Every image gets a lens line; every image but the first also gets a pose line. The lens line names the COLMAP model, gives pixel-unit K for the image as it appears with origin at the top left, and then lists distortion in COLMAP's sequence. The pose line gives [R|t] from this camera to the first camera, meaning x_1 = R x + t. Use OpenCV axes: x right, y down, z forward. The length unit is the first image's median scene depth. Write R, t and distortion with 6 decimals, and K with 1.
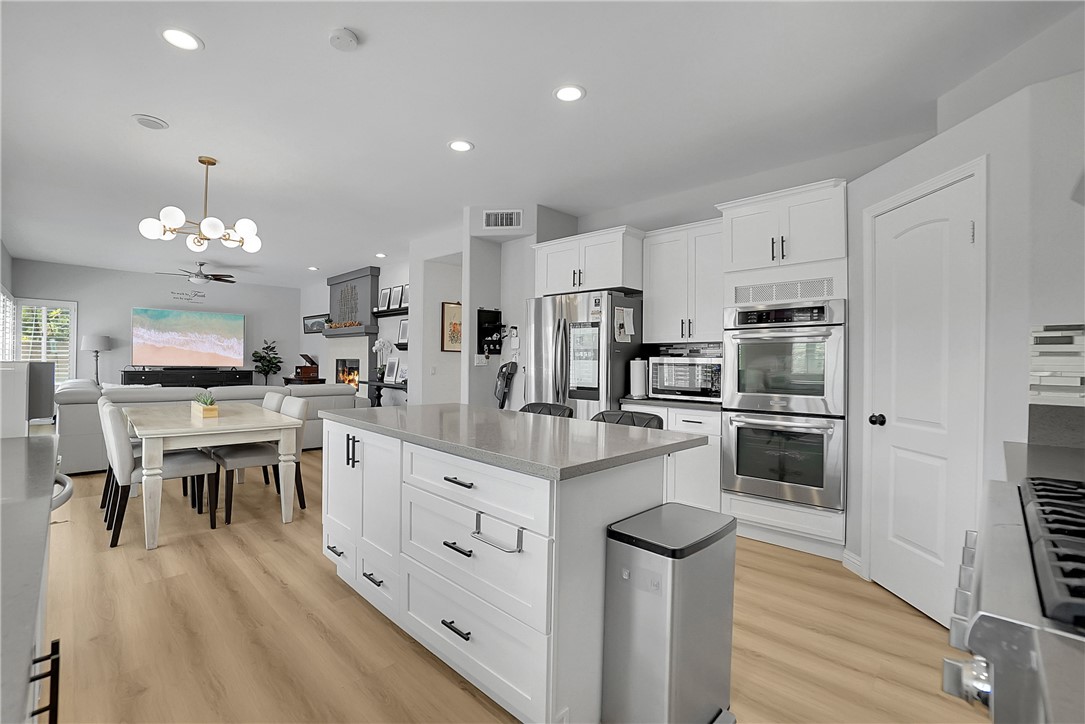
lens RADIAL K [[490.6, 0, 531.0], [0, 490.6, 361.3], [0, 0, 1]] dist [-0.062435, 0.025974]
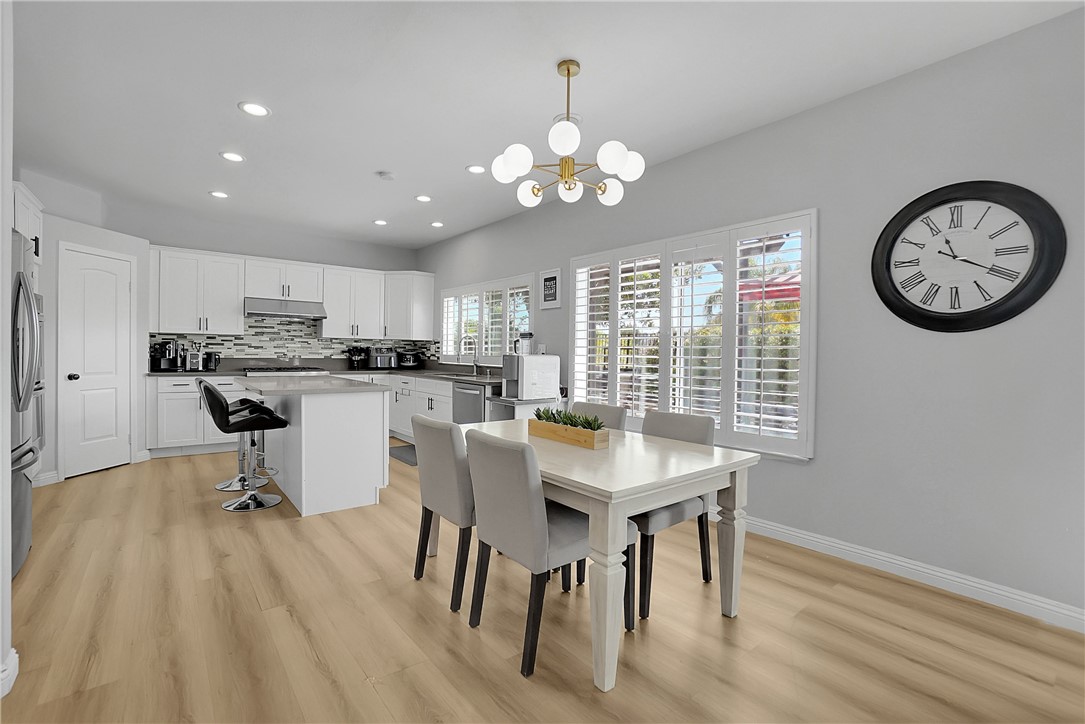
lens RADIAL K [[490.6, 0, 531.0], [0, 490.6, 361.3], [0, 0, 1]] dist [-0.062435, 0.025974]
pose [[-0.993466, -0.034684, 0.108730, -0.878142], [-0.032805, 0.999281, 0.019022, -0.011672], [-0.109312, 0.015331, -0.993889, 2.108904]]
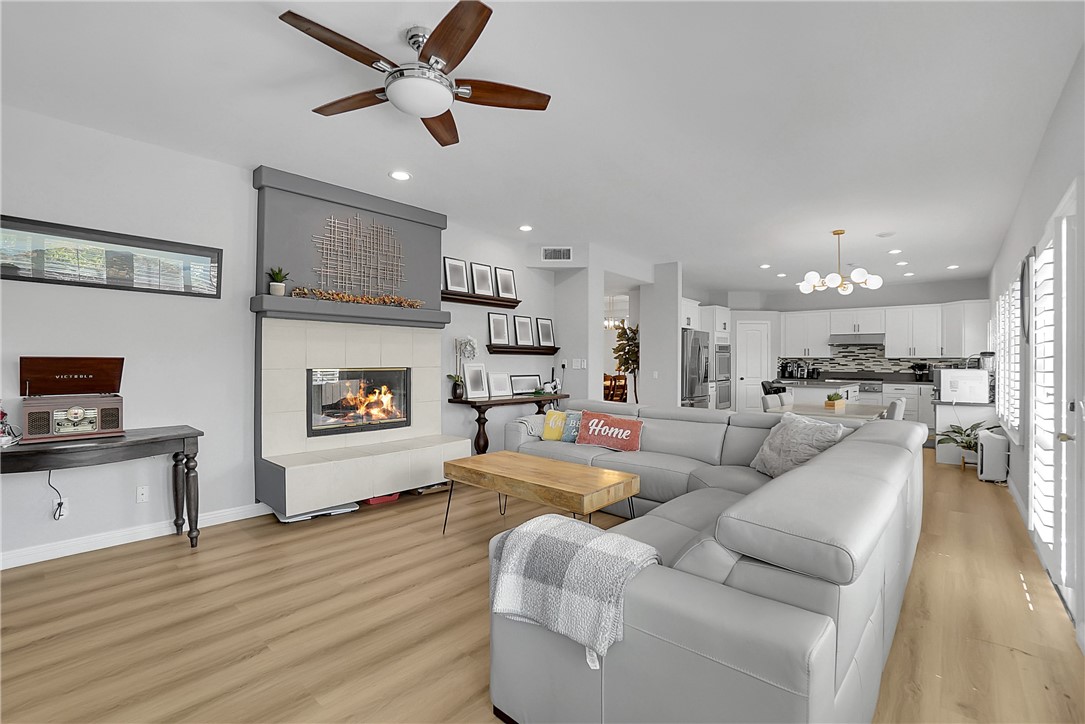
lens RADIAL K [[490.6, 0, 531.0], [0, 490.6, 361.3], [0, 0, 1]] dist [-0.062435, 0.025974]
pose [[-0.065466, -0.017387, 0.997703, -2.552151], [-0.006481, 0.999835, 0.016999, -0.059517], [-0.997834, -0.005353, -0.065568, 2.498011]]
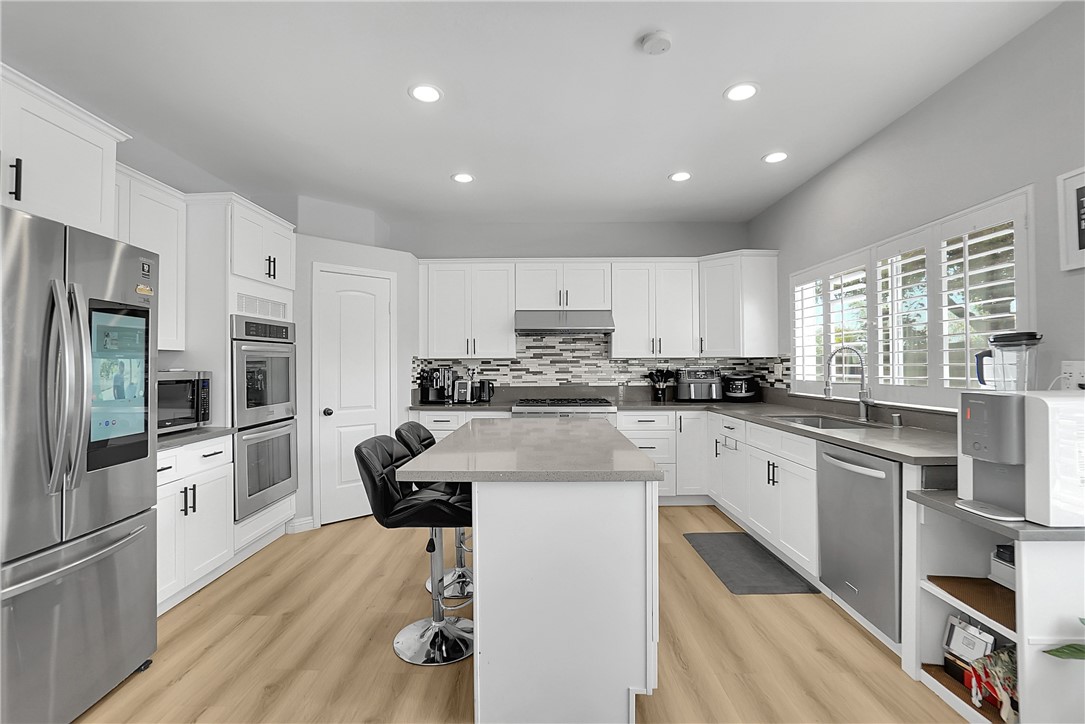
lens RADIAL K [[490.6, 0, 531.0], [0, 490.6, 361.3], [0, 0, 1]] dist [-0.062435, 0.025974]
pose [[-0.698611, -0.005668, 0.715480, -0.673180], [-0.007393, 0.999972, 0.000703, -0.033793], [-0.715464, -0.004798, -0.698633, 1.376618]]
